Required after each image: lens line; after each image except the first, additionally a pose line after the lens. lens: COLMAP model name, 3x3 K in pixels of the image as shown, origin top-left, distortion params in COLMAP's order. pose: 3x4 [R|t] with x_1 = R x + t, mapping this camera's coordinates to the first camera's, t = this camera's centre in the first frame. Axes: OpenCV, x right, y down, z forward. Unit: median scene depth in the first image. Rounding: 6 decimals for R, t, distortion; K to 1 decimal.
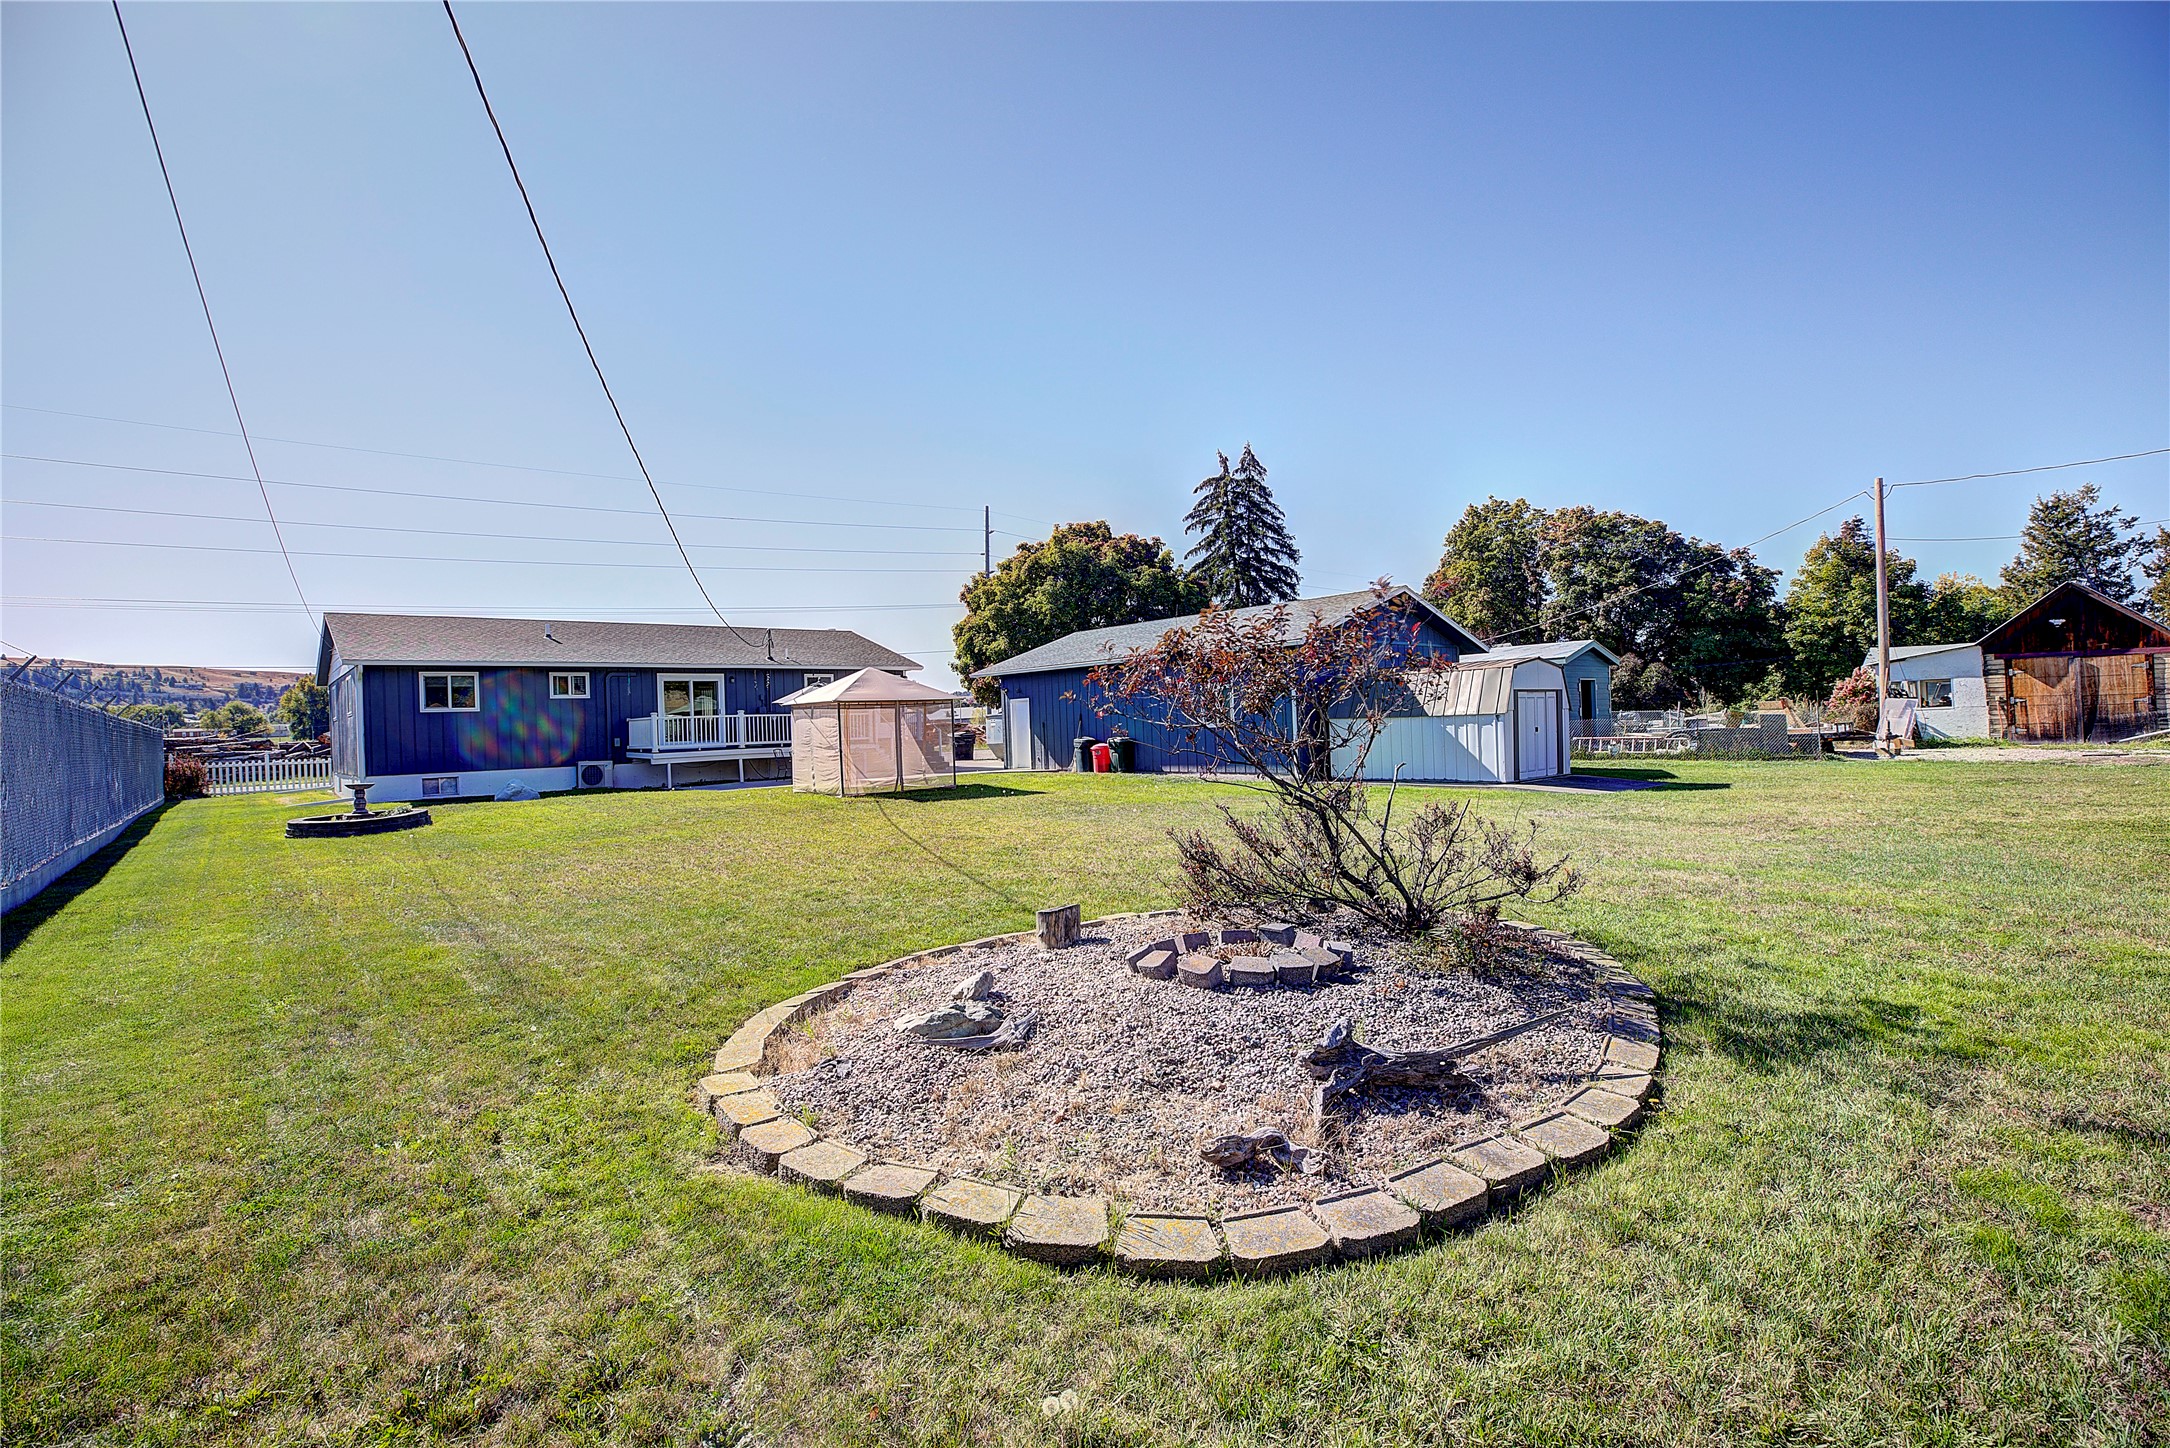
lens RADIAL K [[988.6, 0, 1081.1], [0, 988.6, 727.1], [0, 0, 1]] dist [-0.042392, 0.011967]
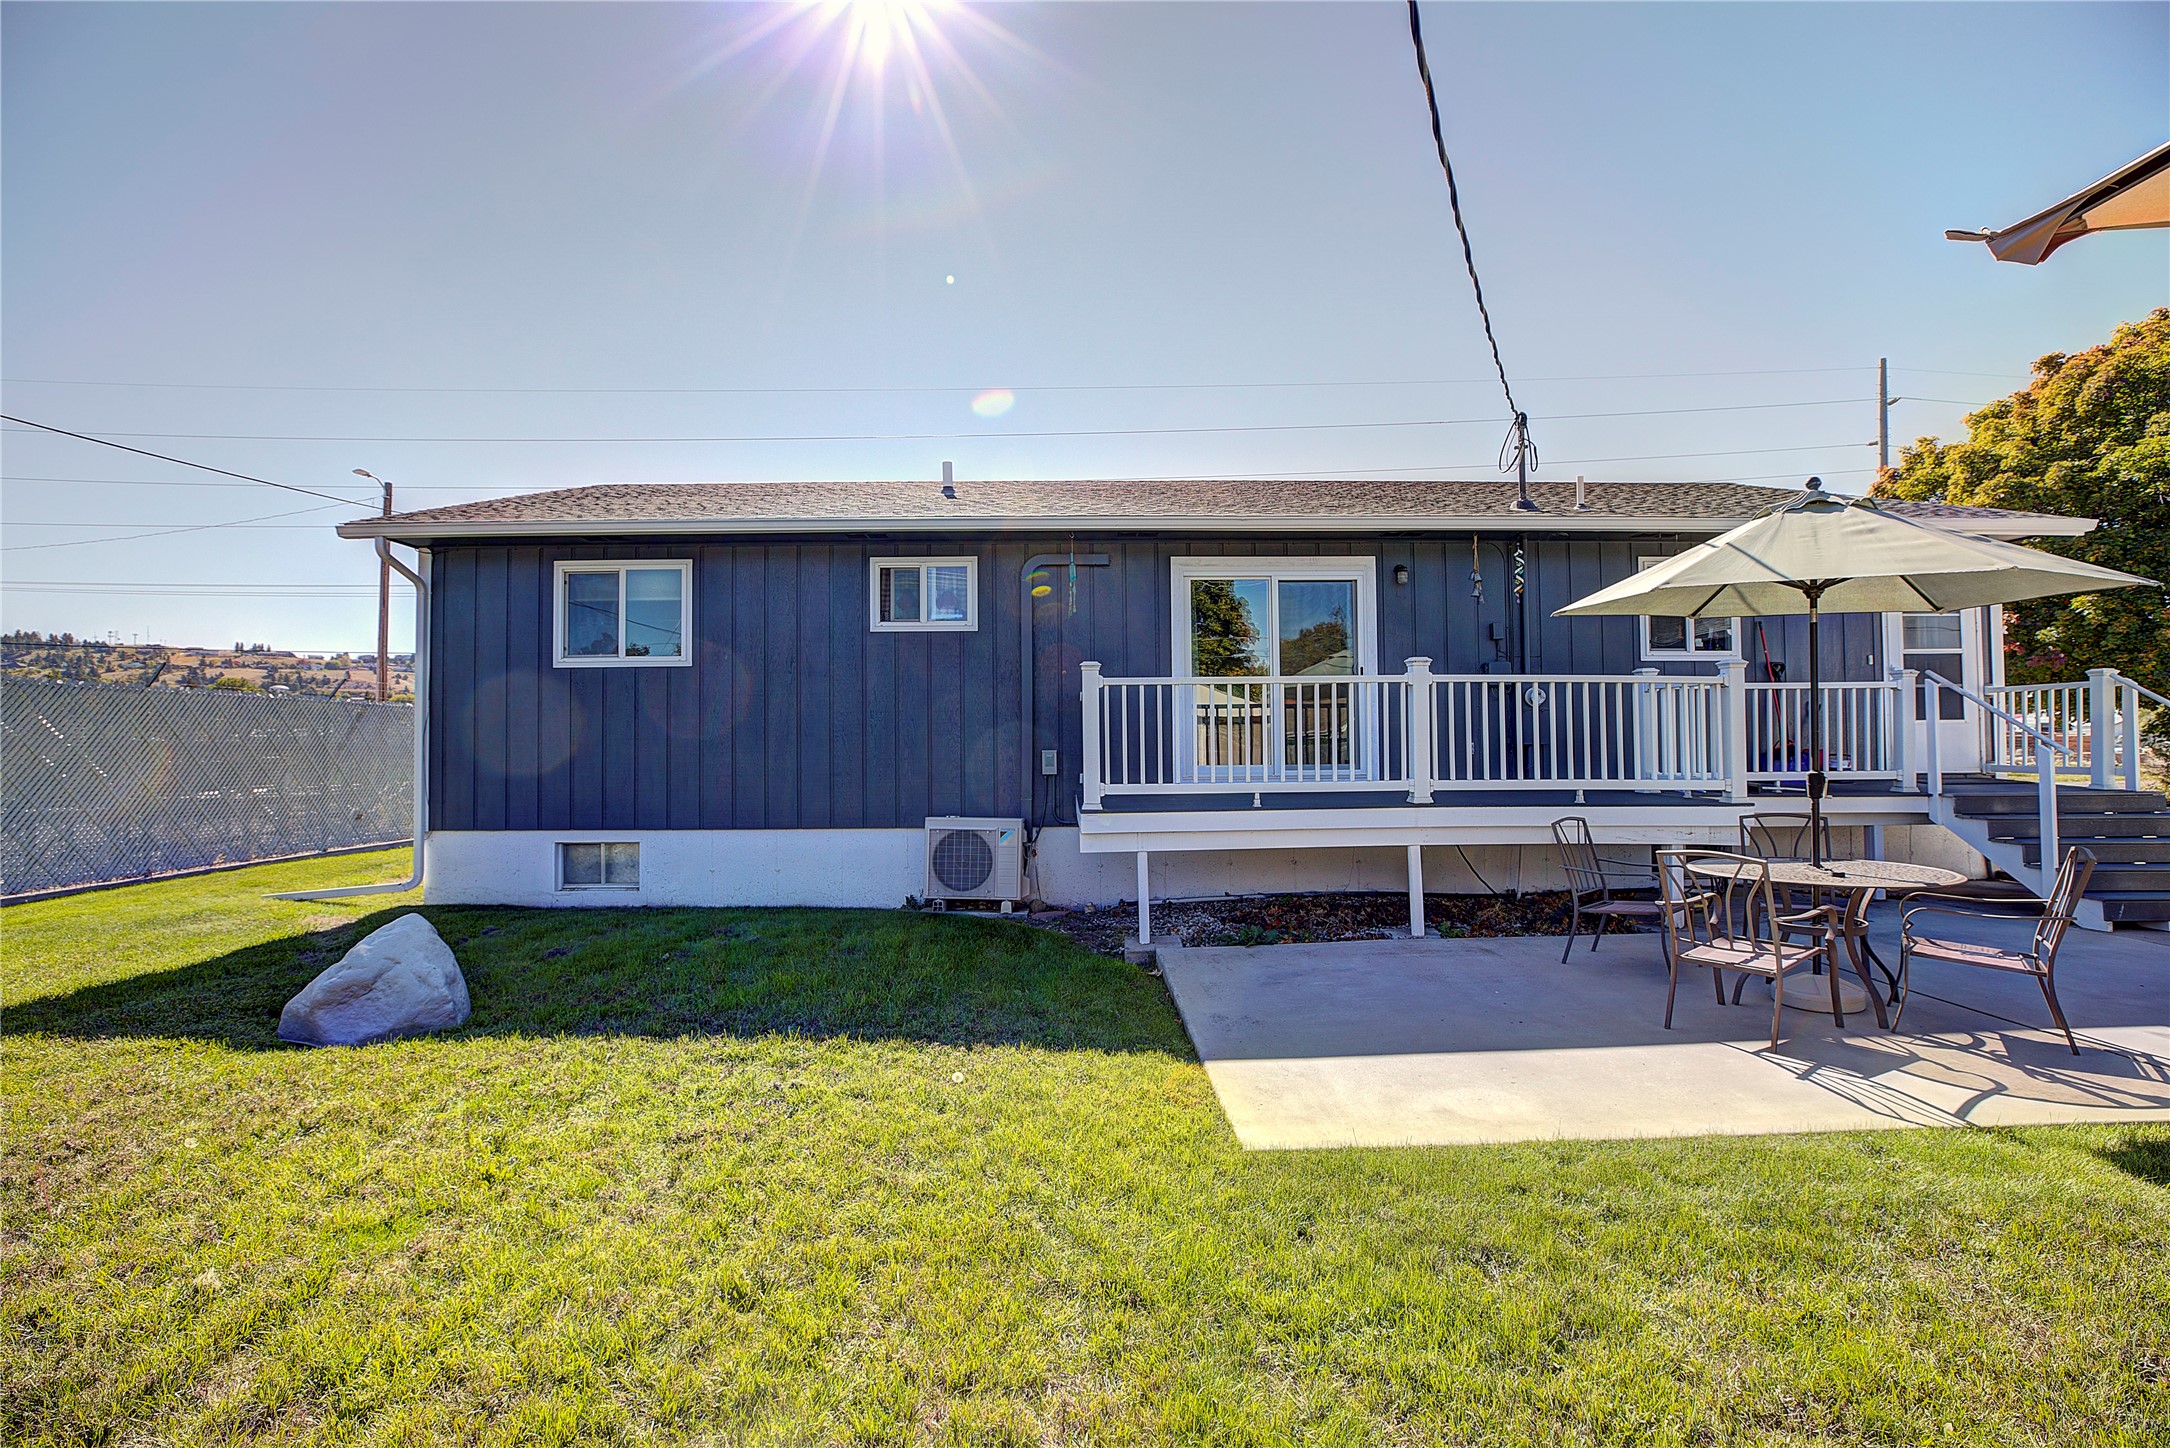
lens RADIAL K [[988.6, 0, 1080.0], [0, 988.6, 699.1], [0, 0, 1]] dist [-0.042392, 0.011967]
pose [[0.760863, -0.002537, -0.648907, -0.203849], [-0.021710, 0.999333, -0.029362, 0.002929], [0.648549, 0.036428, 0.760301, 0.620092]]
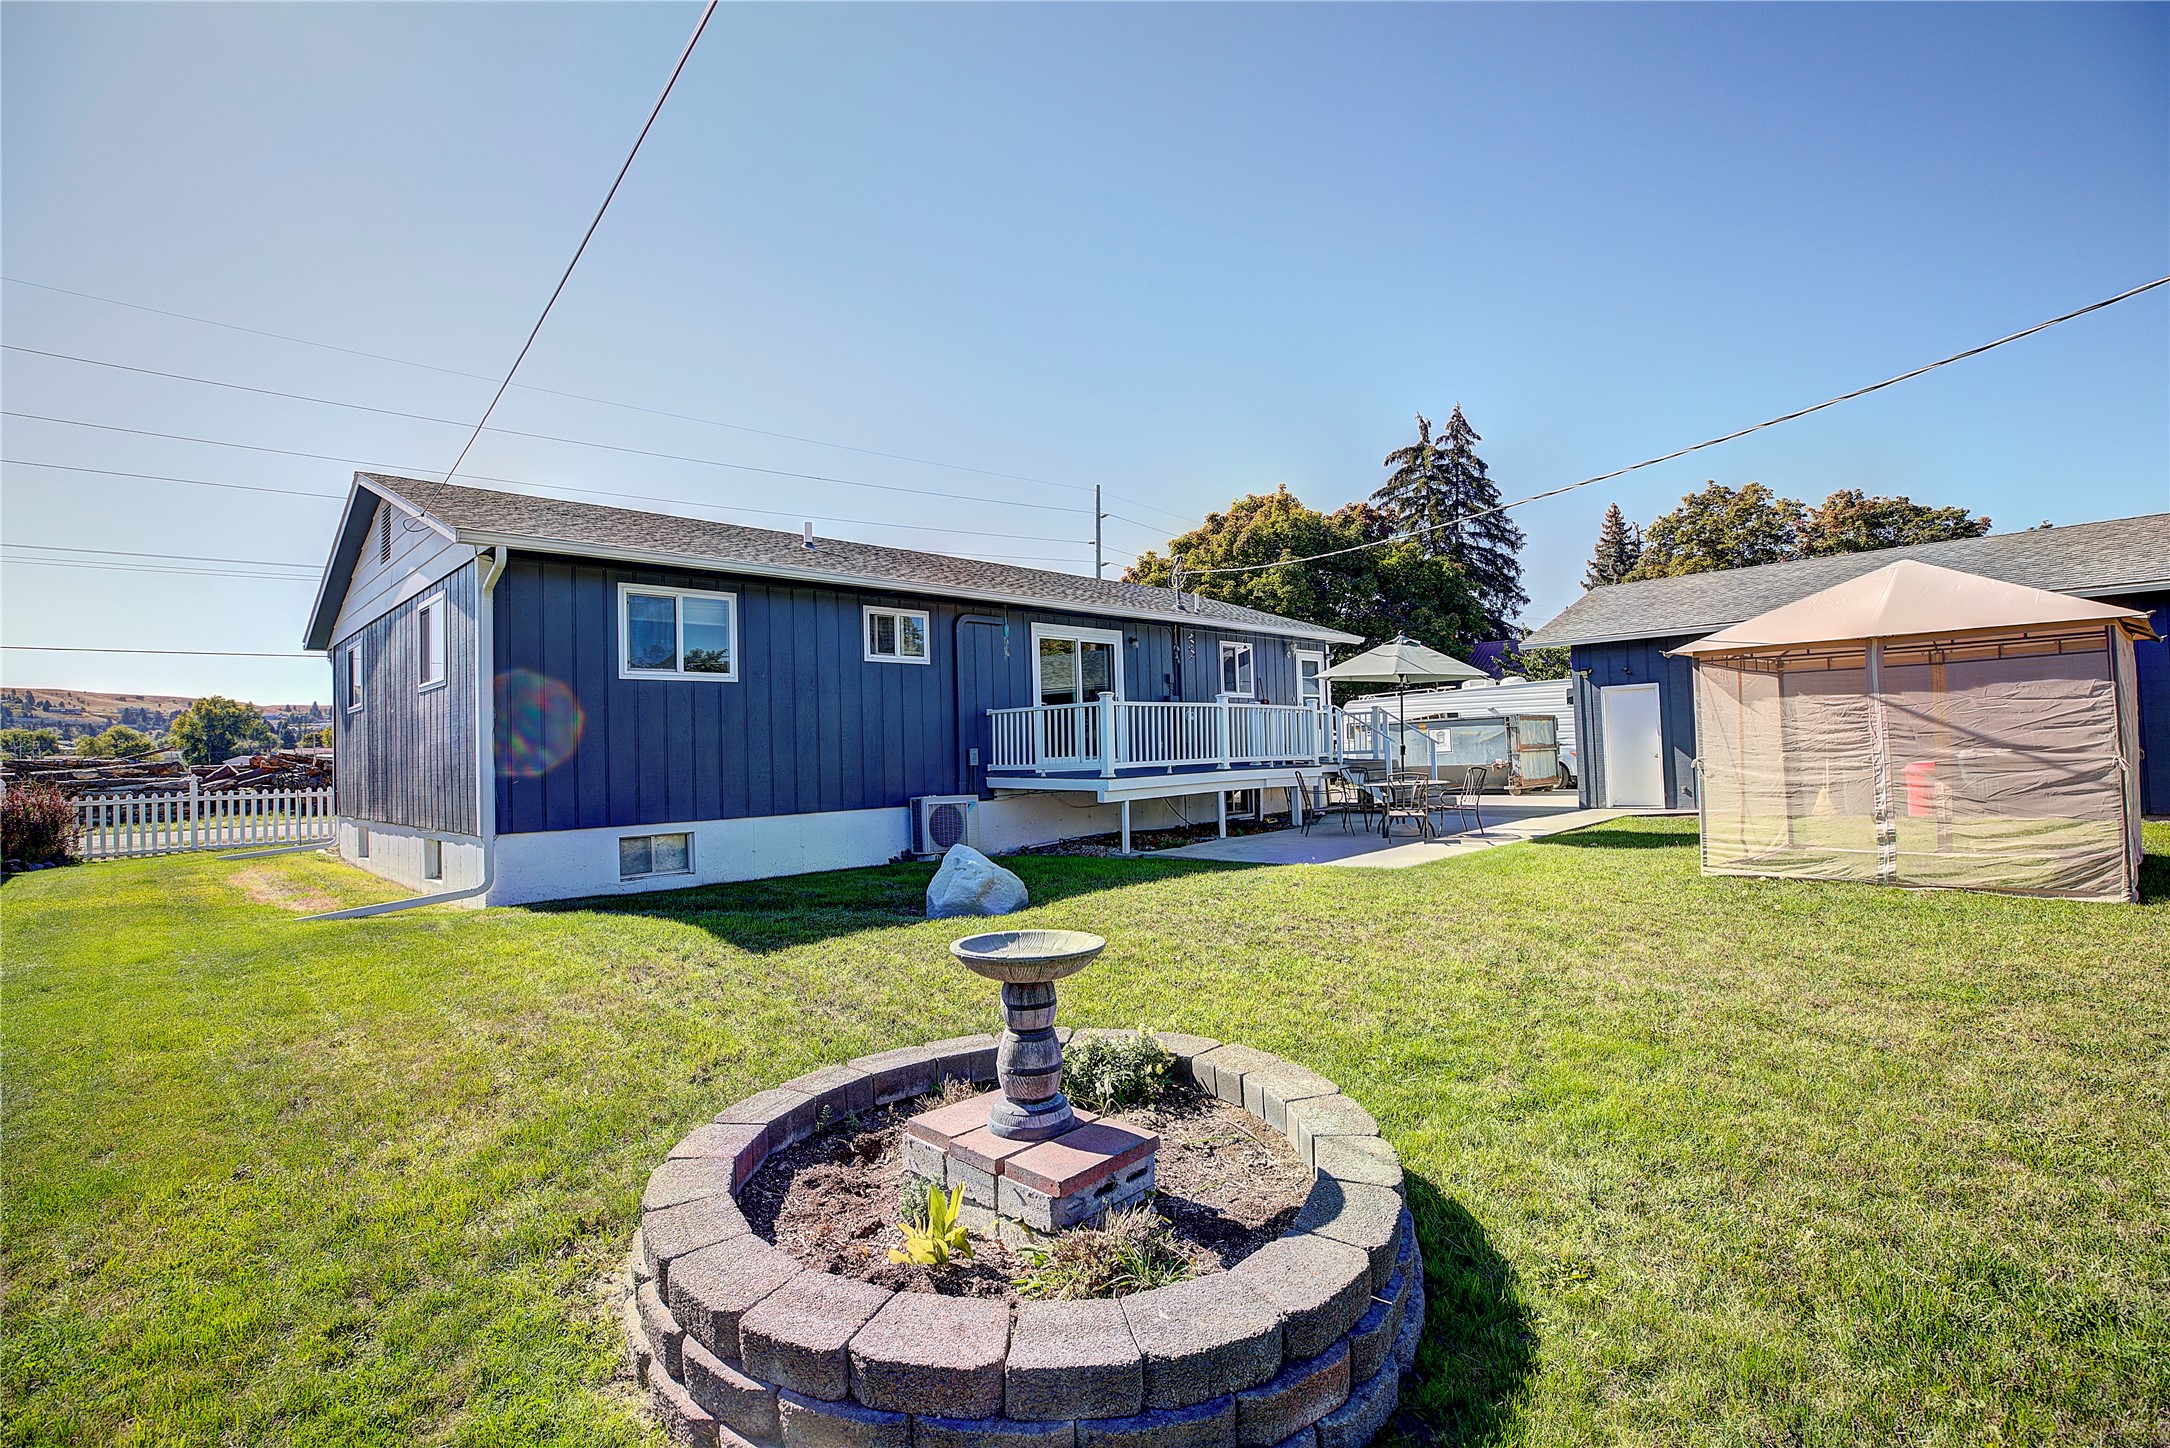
lens RADIAL K [[988.6, 0, 1079.8], [0, 988.6, 720.3], [0, 0, 1]] dist [-0.042392, 0.011967]
pose [[0.997757, 0.005700, 0.066697, -0.375081], [-0.003045, 0.999201, -0.039841, 0.013798], [-0.066871, 0.039548, 0.996978, 0.416859]]
